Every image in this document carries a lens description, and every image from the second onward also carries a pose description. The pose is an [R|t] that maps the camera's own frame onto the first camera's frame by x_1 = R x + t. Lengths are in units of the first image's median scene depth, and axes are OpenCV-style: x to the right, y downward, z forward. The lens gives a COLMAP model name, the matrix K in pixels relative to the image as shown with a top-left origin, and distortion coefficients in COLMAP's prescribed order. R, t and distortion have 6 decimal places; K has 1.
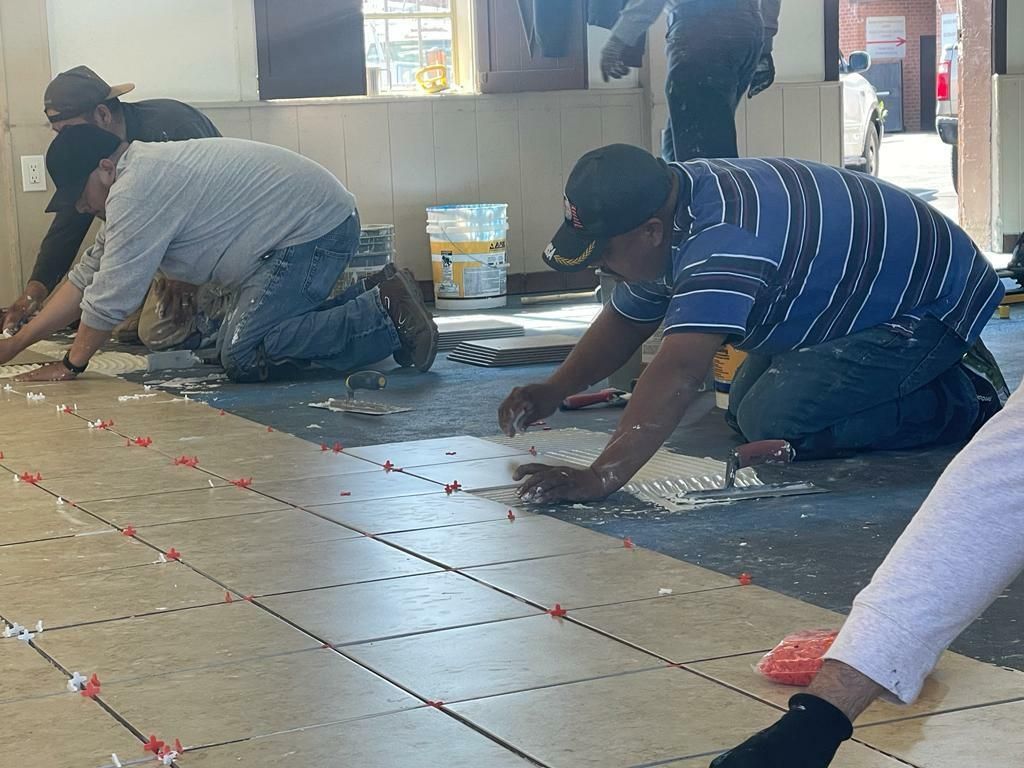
lens RADIAL K [[817.6, 0, 512.0], [0, 817.6, 384.0], [0, 0, 1]] dist [0.070387, -0.122833]
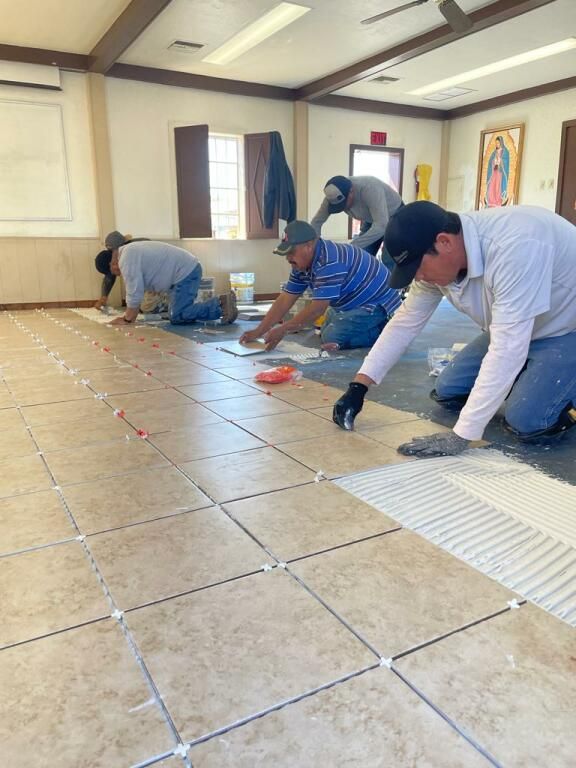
lens RADIAL K [[613.2, 0, 288.0], [0, 613.2, 384.0], [0, 0, 1]] dist [0.070387, -0.122833]
pose [[0.998757, 0.016894, 0.046897, 0.020662], [-0.026569, 0.976455, 0.214080, -0.299954], [-0.042176, -0.215059, 0.975690, -1.463778]]
